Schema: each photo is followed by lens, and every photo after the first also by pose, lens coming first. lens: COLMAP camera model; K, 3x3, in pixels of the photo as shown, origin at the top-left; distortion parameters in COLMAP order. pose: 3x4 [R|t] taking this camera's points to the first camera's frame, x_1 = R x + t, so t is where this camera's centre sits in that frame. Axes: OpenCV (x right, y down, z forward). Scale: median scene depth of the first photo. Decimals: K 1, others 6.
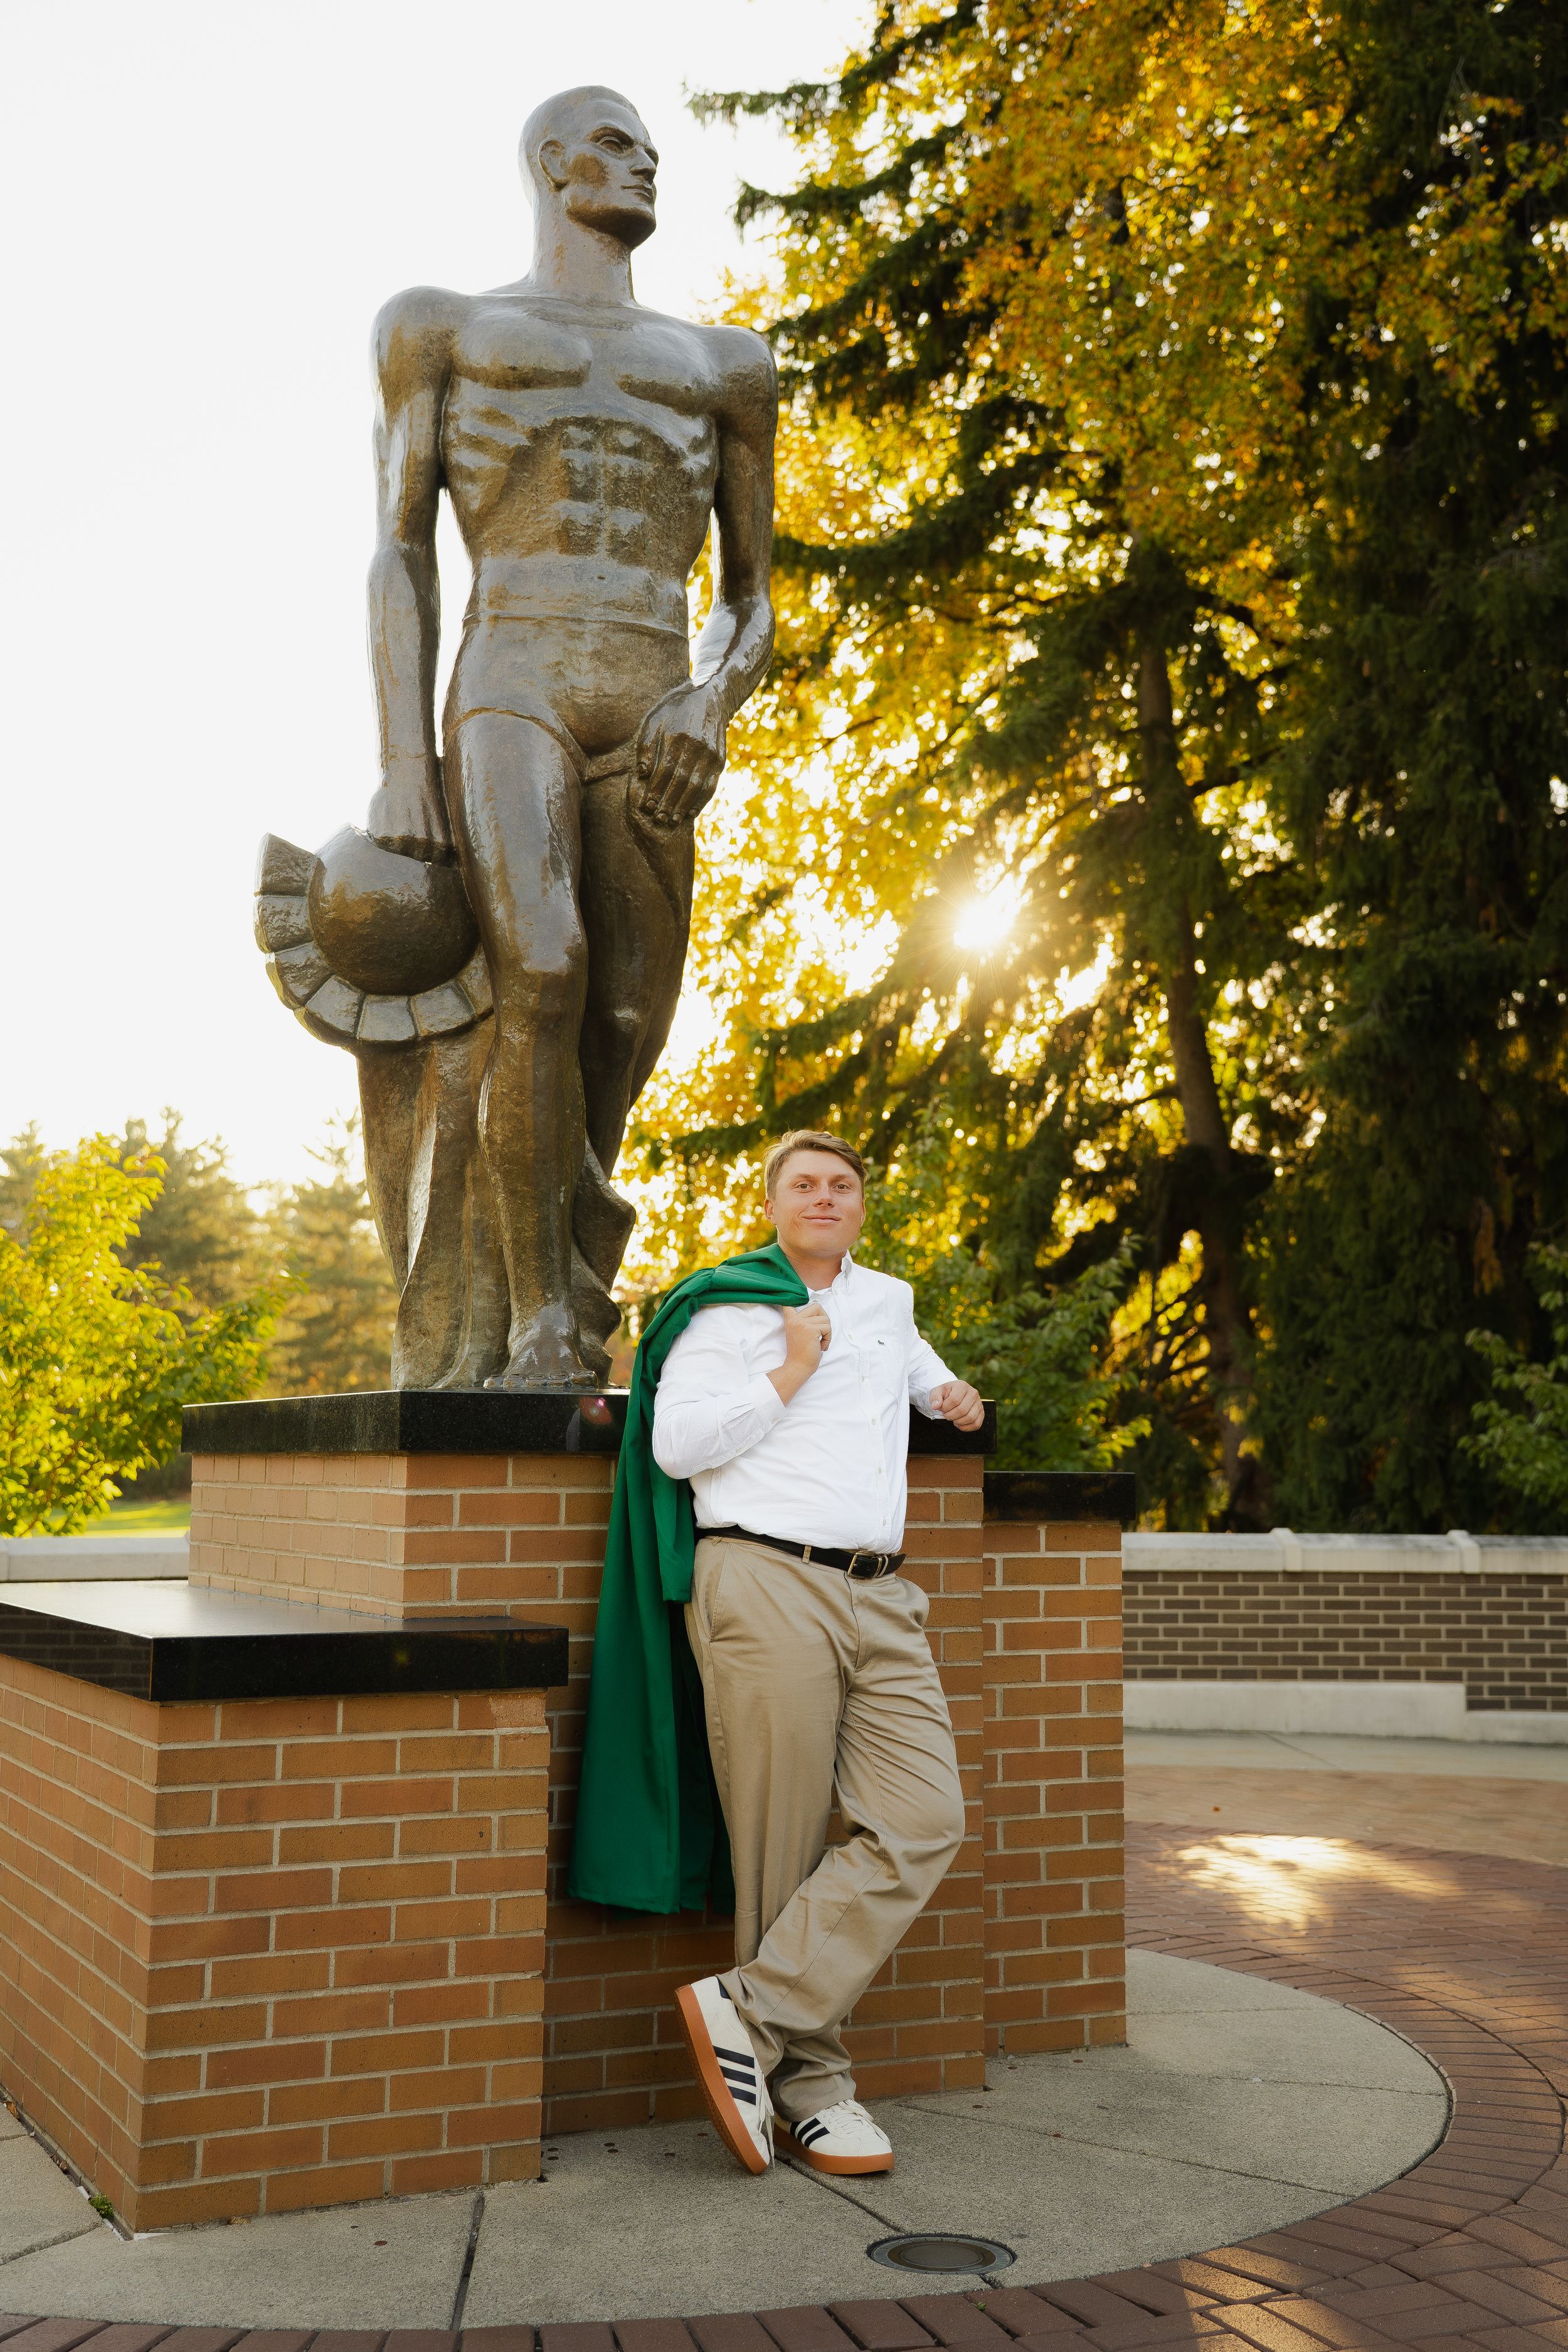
lens RADIAL K [[2581.0, 0, 785.7], [0, 2581.0, 1162.9], [0, 0, 1]] dist [0.069135, 0.000000]
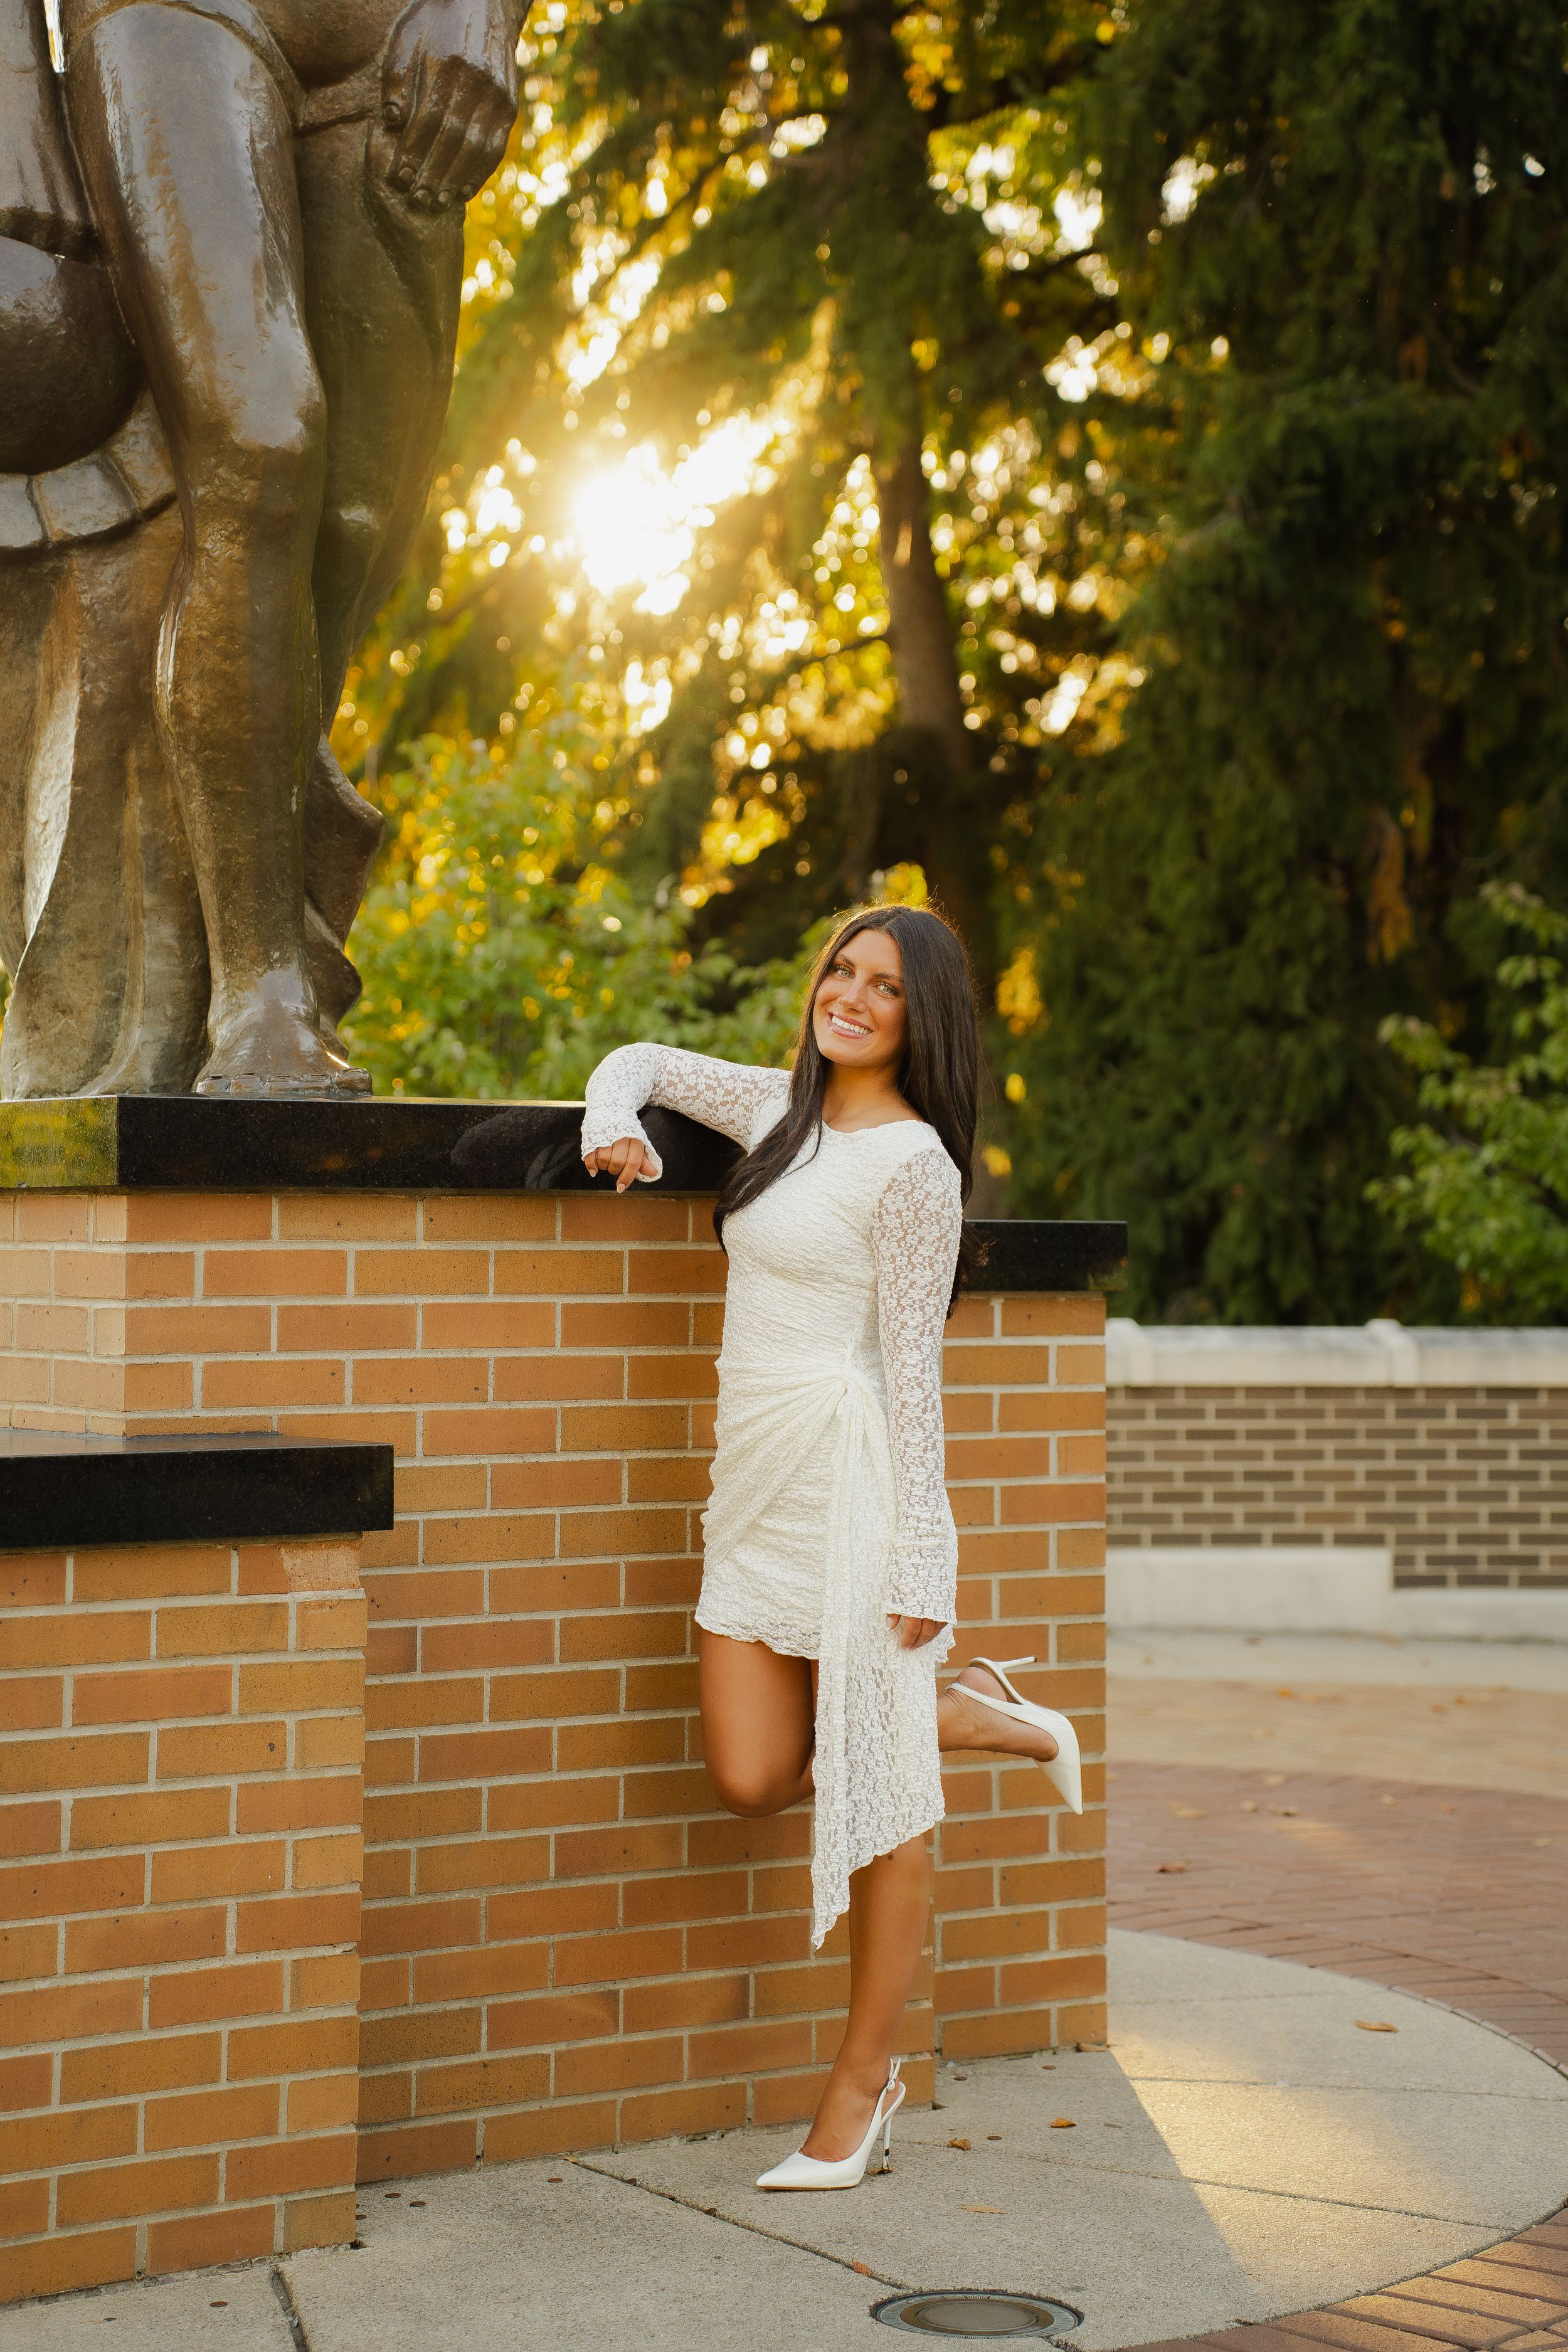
lens RADIAL K [[4154.0, 0, 780.4], [0, 4154.0, 1187.9], [0, 0, 1]] dist [0.375084, 0.000000]
pose [[0.991149, -0.001983, 0.132742, -0.101264], [-0.011949, 0.994497, 0.104078, -0.001478], [-0.132218, -0.104743, 0.985671, -0.064045]]
